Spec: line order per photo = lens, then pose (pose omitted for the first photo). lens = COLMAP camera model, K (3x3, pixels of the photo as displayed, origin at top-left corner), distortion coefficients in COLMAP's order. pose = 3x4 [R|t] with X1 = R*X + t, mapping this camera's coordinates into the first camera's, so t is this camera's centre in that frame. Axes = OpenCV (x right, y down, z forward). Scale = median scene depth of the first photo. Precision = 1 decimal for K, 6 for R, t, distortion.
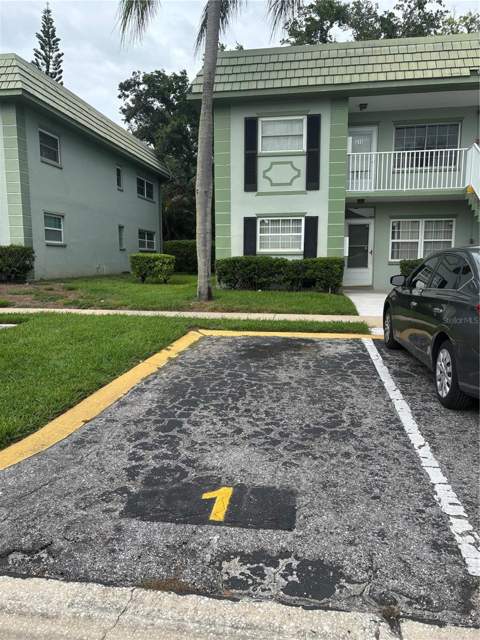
lens RADIAL K [[481.9, 0, 238.1], [0, 481.9, 322.9], [0, 0, 1]] dist [0.042927, -0.044017]
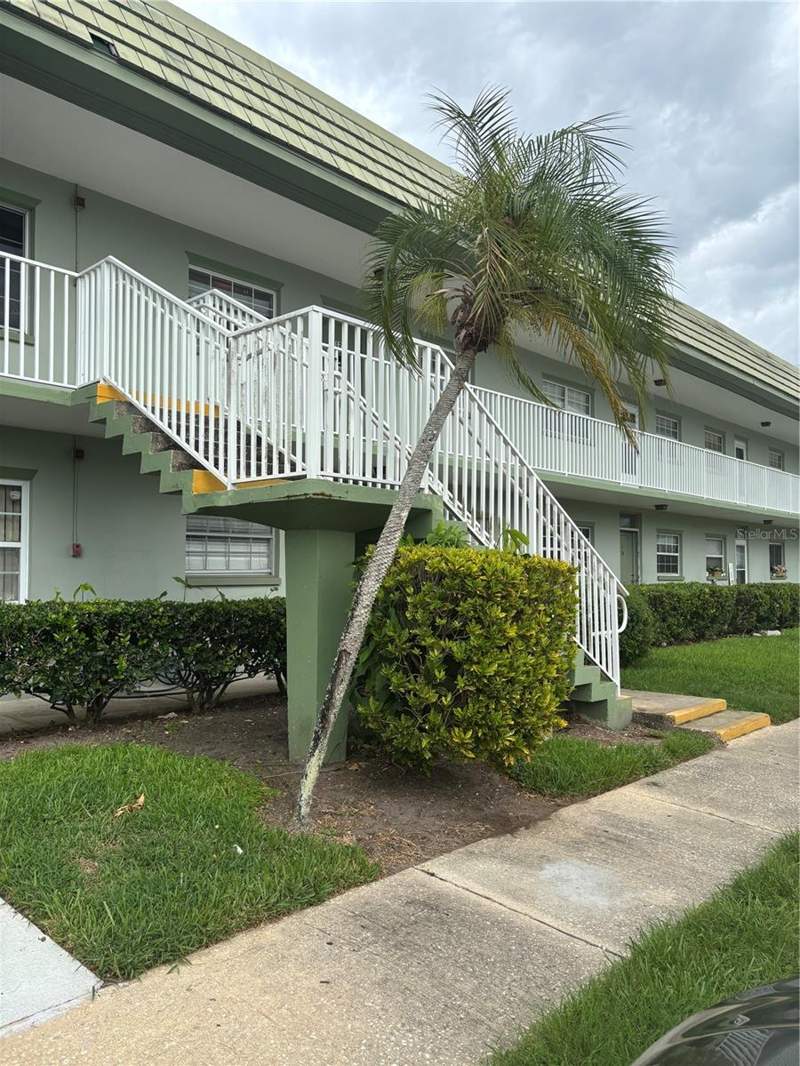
lens RADIAL K [[802.7, 0, 398.8], [0, 802.7, 539.8], [0, 0, 1]] dist [0.042927, -0.044017]
pose [[0.557740, 0.037000, 0.829191, 0.135854], [0.106607, 0.987538, -0.115773, -0.087847], [-0.823141, 0.152969, 0.546845, 0.514003]]
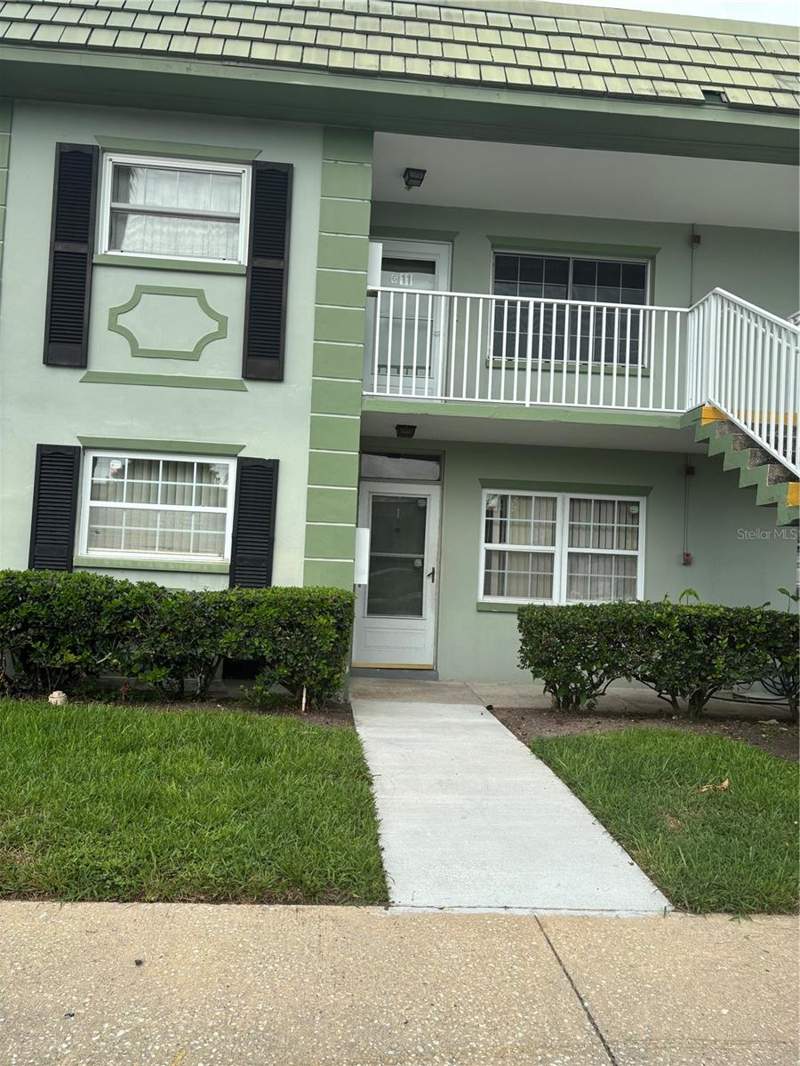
lens RADIAL K [[802.7, 0, 388.4], [0, 802.7, 534.0], [0, 0, 1]] dist [0.042927, -0.044017]
pose [[0.974018, 0.055967, 0.219447, 0.120317], [-0.017865, 0.984951, -0.171906, -0.078466], [-0.225765, 0.163519, 0.960360, 0.464456]]
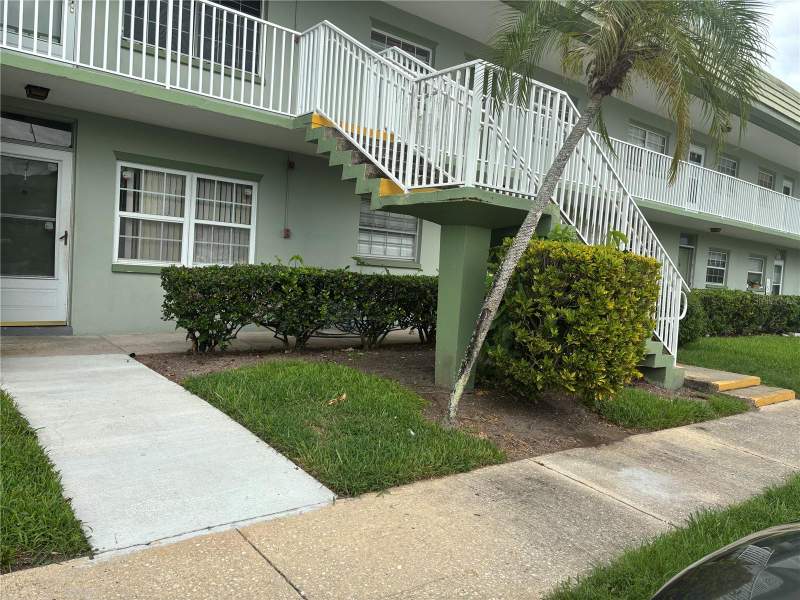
lens RADIAL K [[602.4, 0, 402.3], [0, 602.4, 300.0], [0, 0, 1]] dist [0.042927, -0.044017]
pose [[0.669937, 0.007347, 0.742381, 0.104580], [0.026366, 0.999085, -0.033680, -0.078849], [-0.741949, 0.042138, 0.669130, 0.519685]]
